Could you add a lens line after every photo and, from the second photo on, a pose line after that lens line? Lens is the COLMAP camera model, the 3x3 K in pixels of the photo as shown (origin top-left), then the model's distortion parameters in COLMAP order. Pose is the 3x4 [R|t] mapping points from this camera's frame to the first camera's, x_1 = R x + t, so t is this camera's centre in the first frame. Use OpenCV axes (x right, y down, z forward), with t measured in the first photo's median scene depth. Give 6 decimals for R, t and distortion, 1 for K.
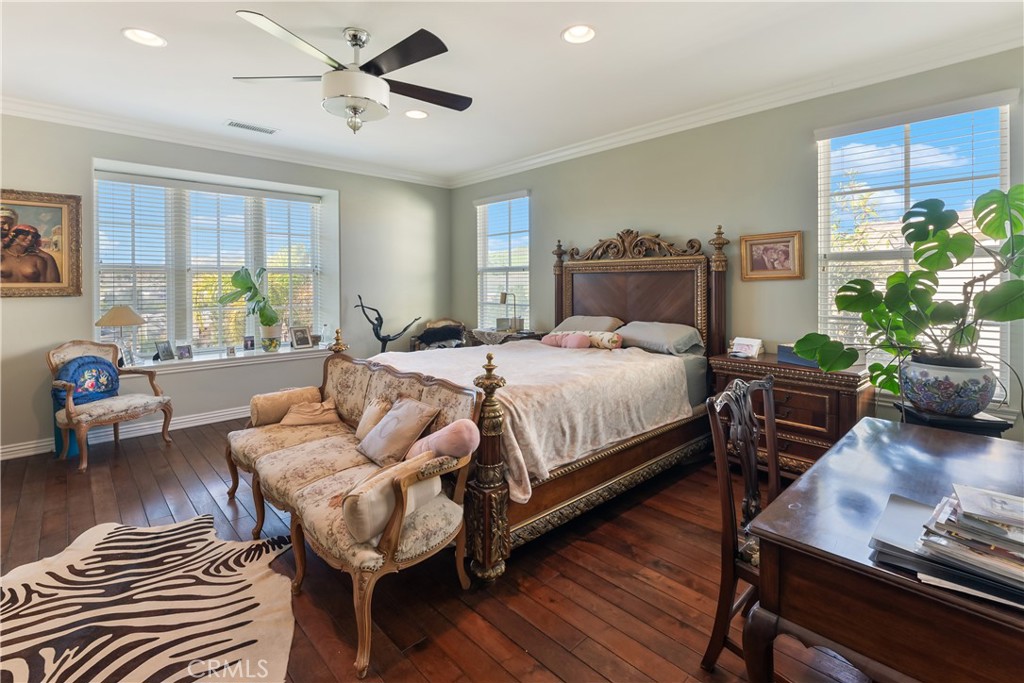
lens RADIAL K [[466.1, 0, 526.6], [0, 466.1, 303.5], [0, 0, 1]] dist [-0.000548, -0.000085]
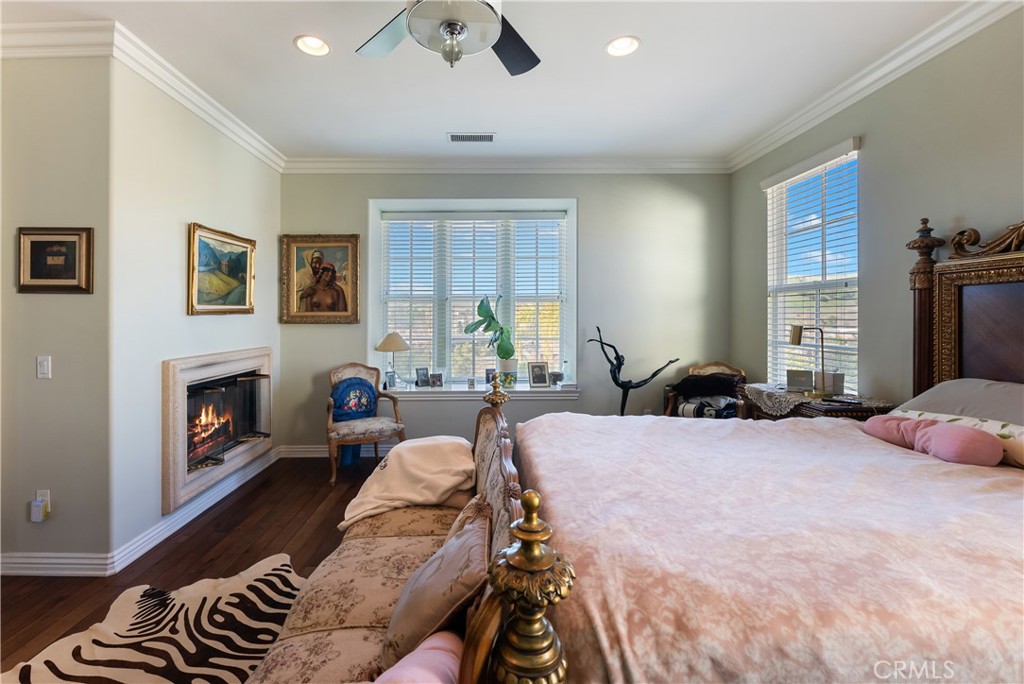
lens RADIAL K [[477.1, 0, 510.6], [0, 477.1, 323.2], [0, 0, 1]] dist [-0.004685, -0.000346]
pose [[0.754848, 0.010102, -0.655822, 0.070278], [-0.028608, 0.999437, -0.017533, -0.006465], [0.655276, 0.031997, 0.754712, 0.350834]]
